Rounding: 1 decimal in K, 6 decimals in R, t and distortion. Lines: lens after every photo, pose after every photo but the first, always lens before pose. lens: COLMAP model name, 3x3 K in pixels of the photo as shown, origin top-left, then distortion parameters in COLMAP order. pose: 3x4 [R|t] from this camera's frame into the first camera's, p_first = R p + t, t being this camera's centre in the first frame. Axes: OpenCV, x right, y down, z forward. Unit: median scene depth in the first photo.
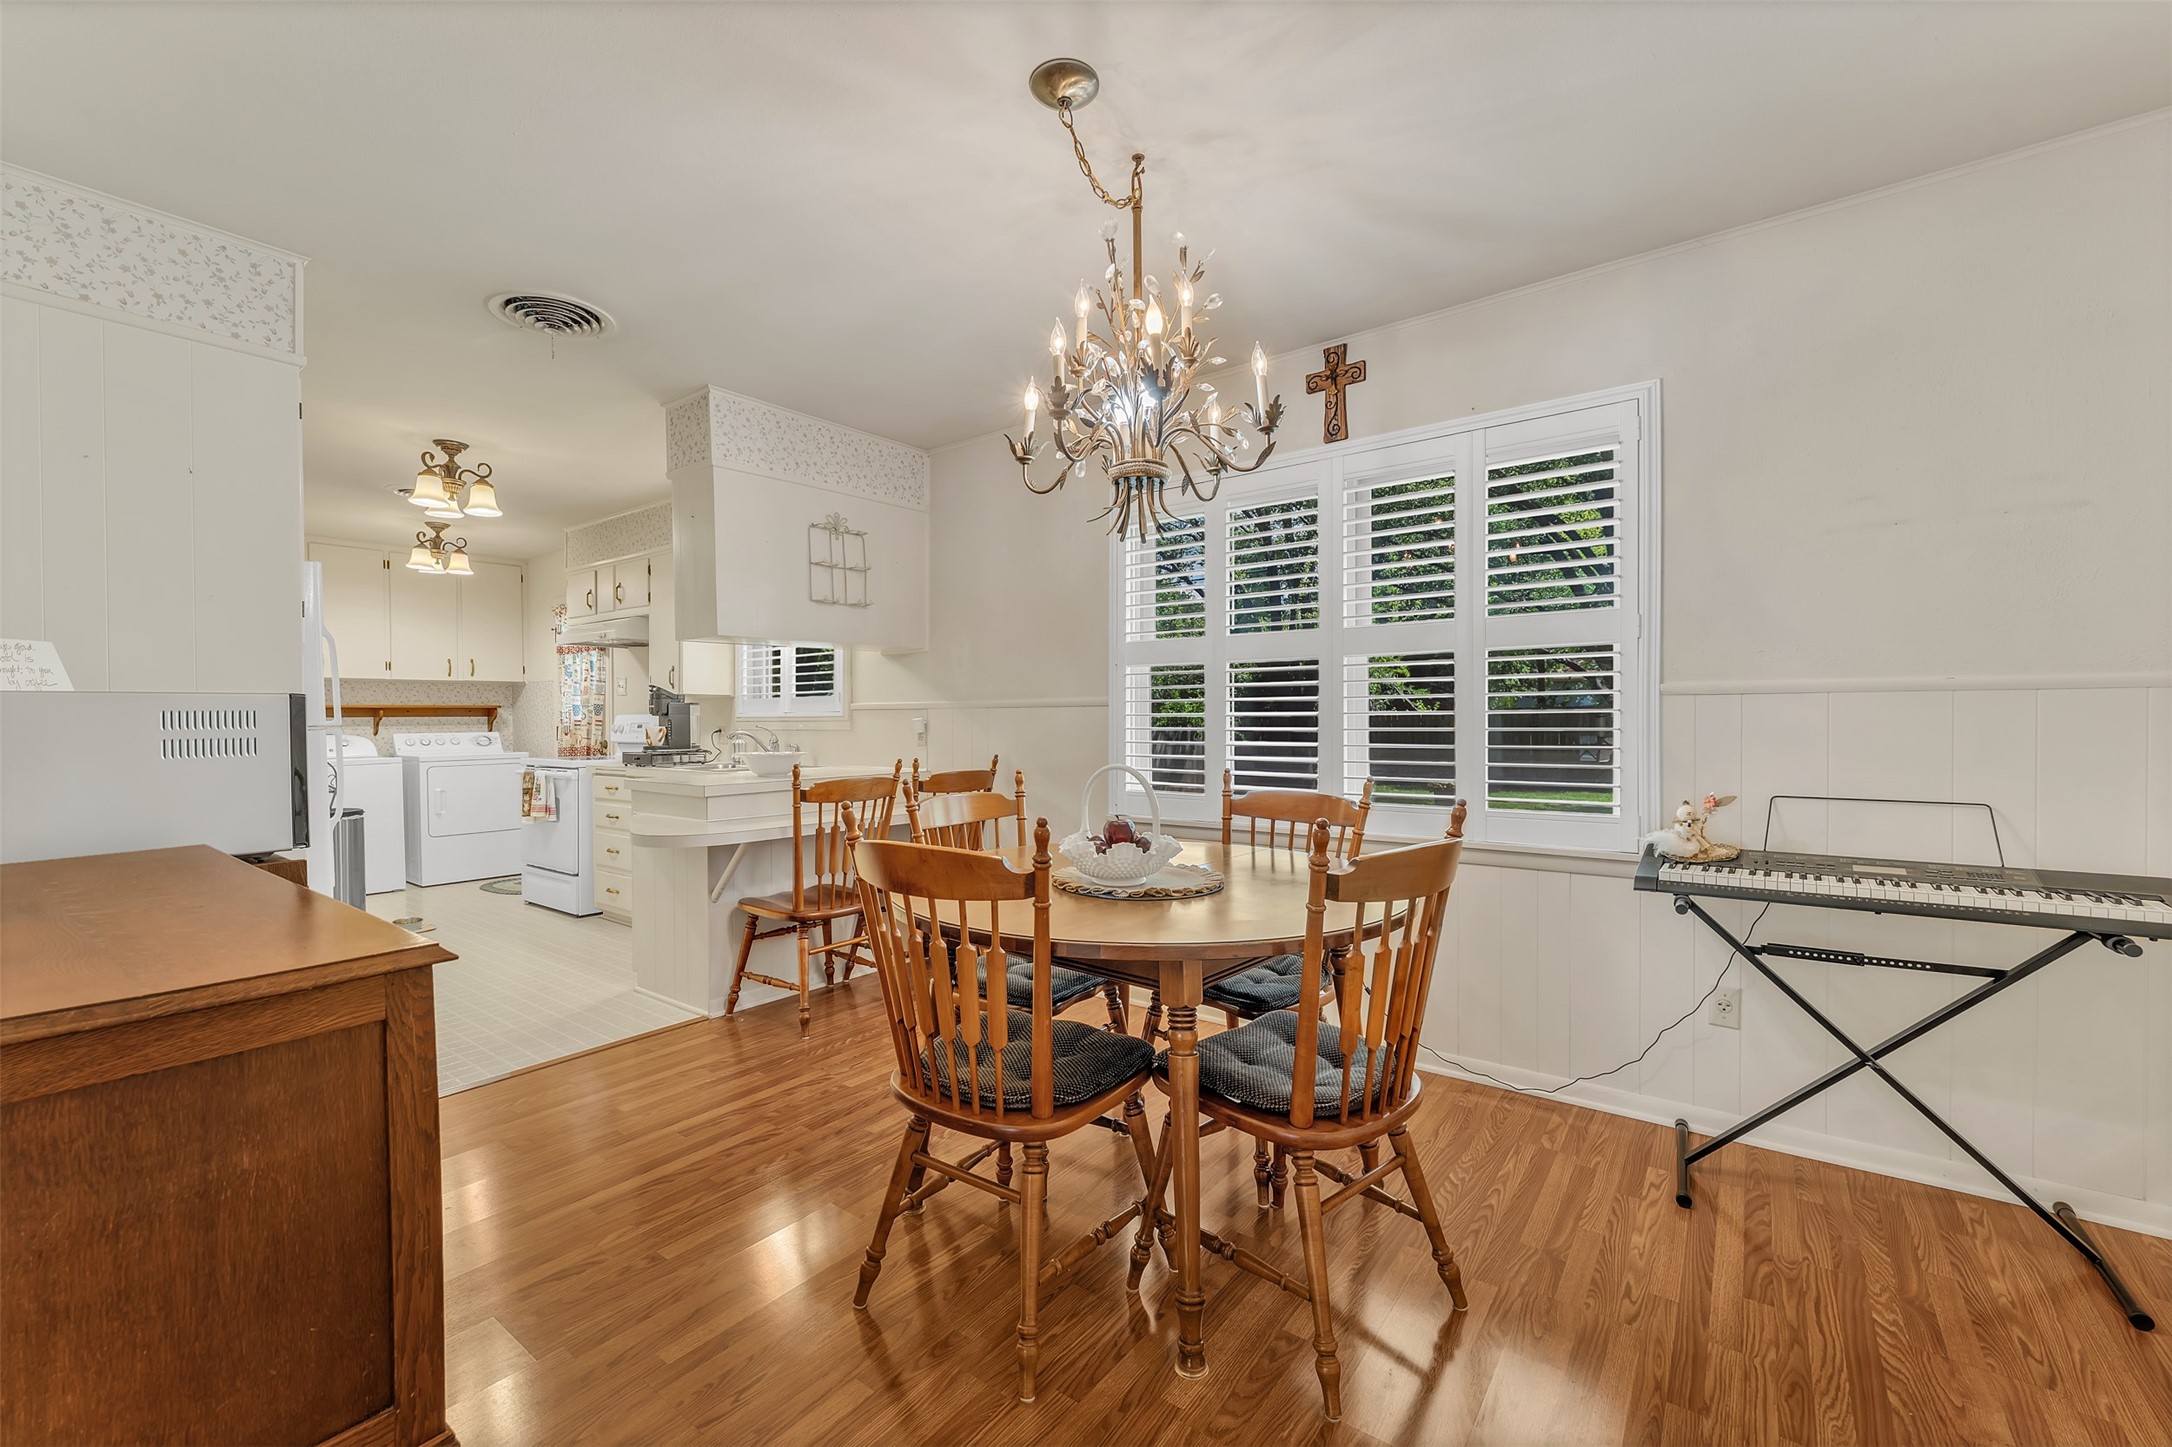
lens RADIAL K [[880.7, 0, 1086.1], [0, 880.7, 732.2], [0, 0, 1]] dist [-0.005807, -0.000883]
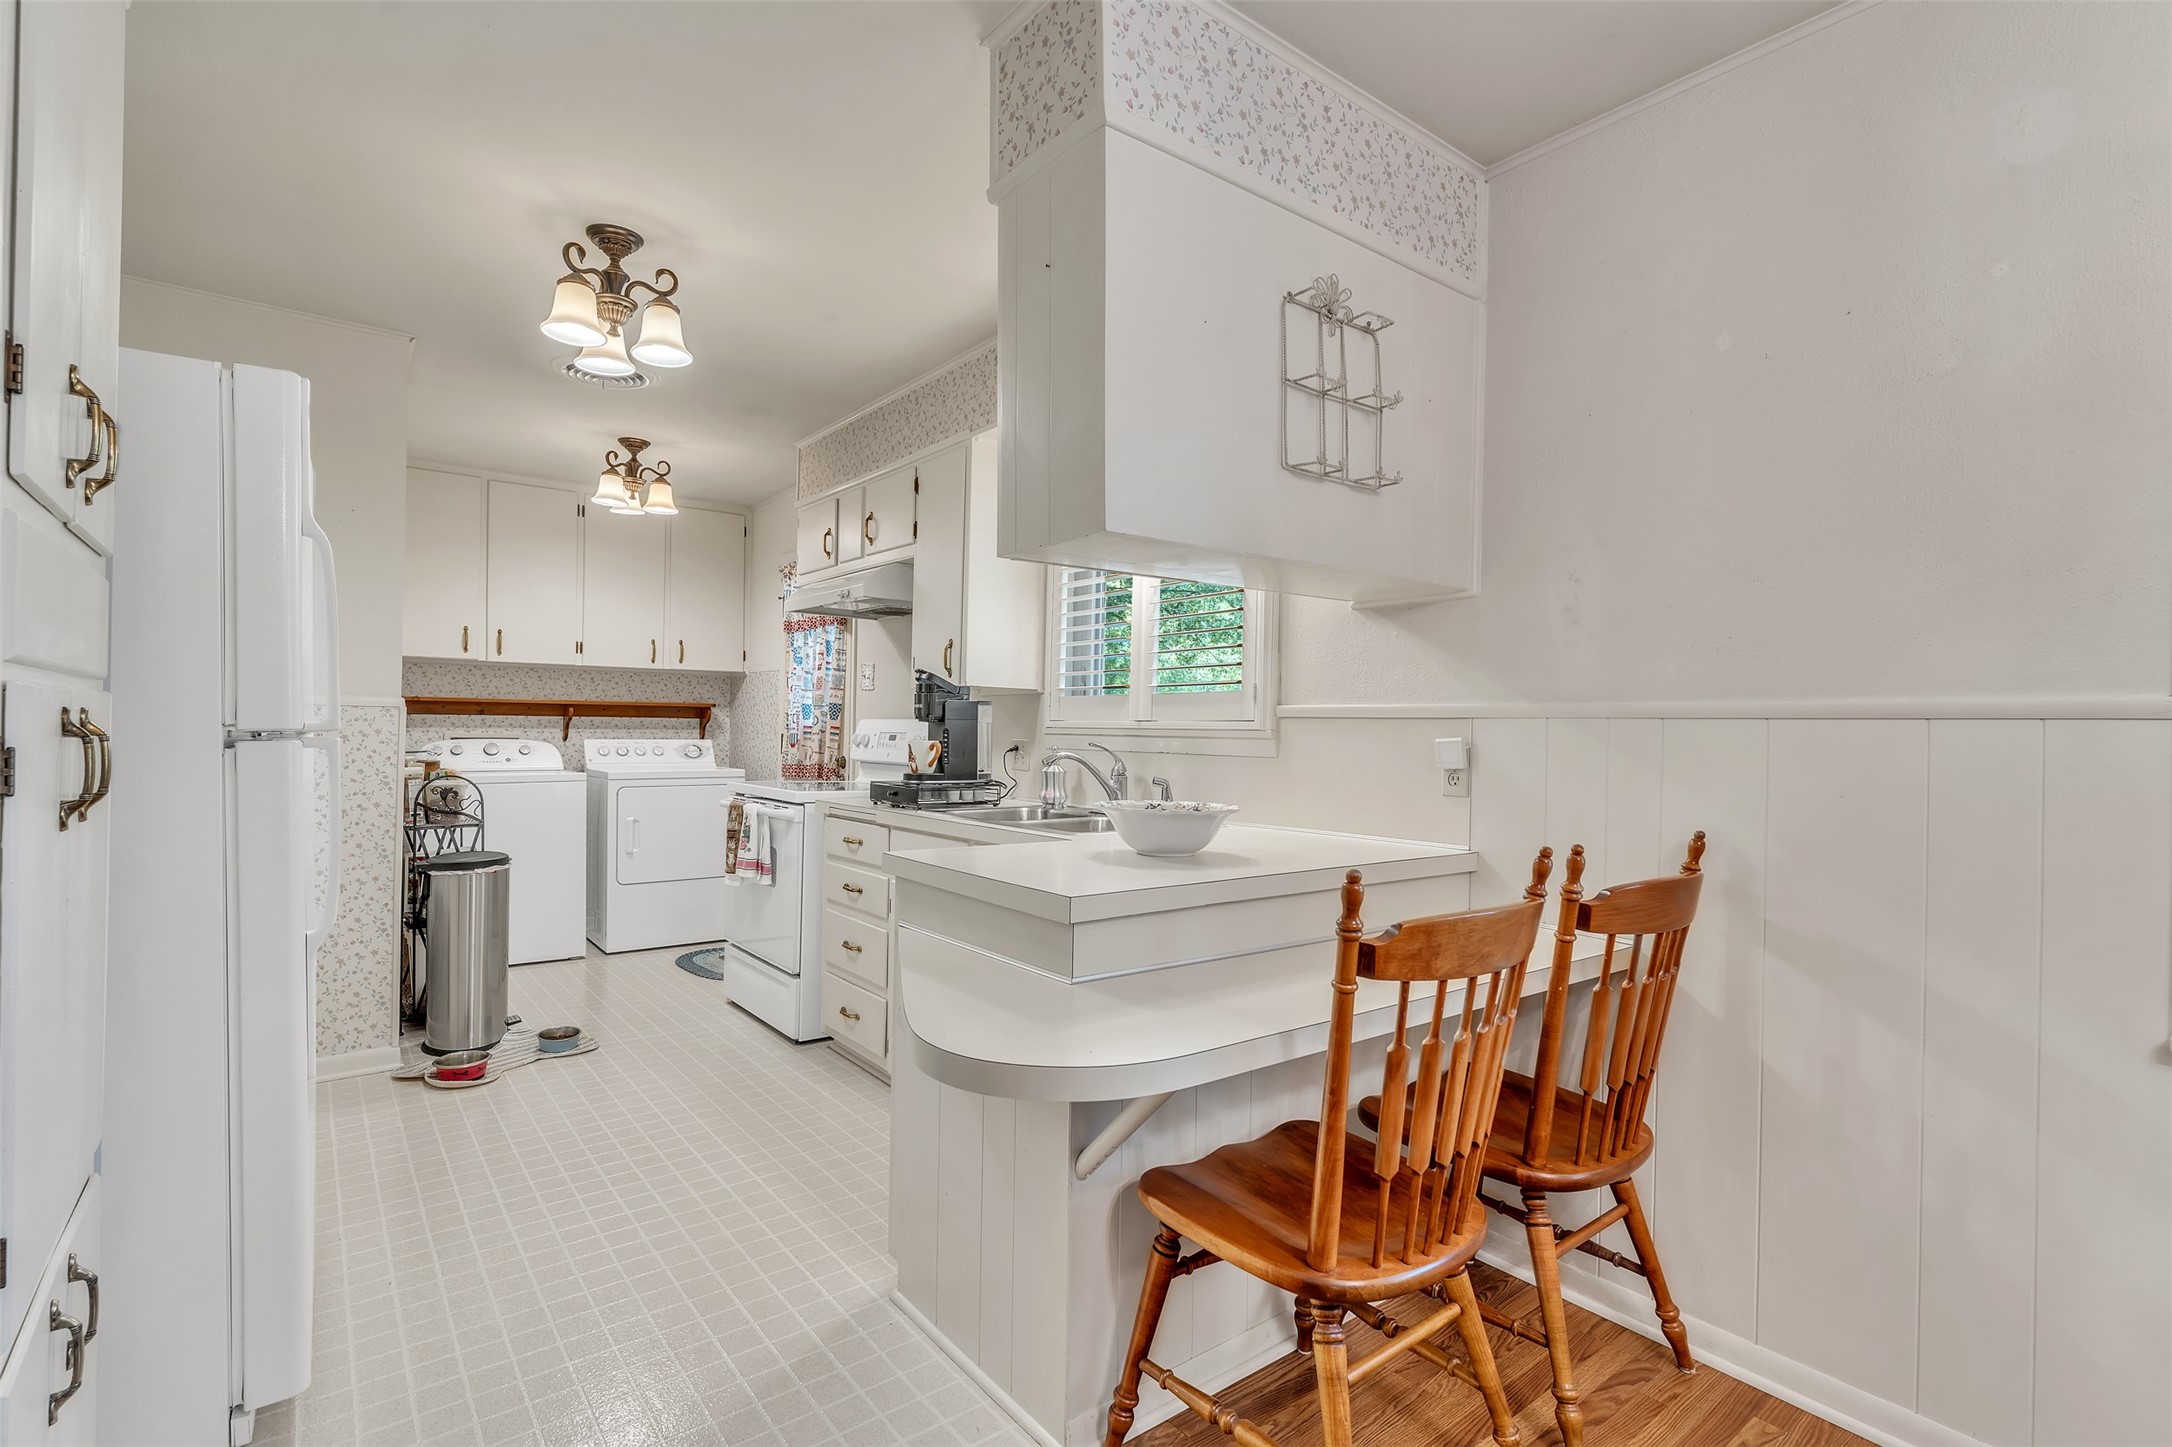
lens RADIAL K [[1006.9, 0, 1074.3], [0, 1006.9, 732.4], [0, 0, 1]] dist [-0.004052, -0.000189]
pose [[0.963500, 0.021007, -0.266883, -0.202409], [-0.024743, 0.999637, -0.010642, -0.006776], [0.266562, 0.016857, 0.963670, 0.359588]]
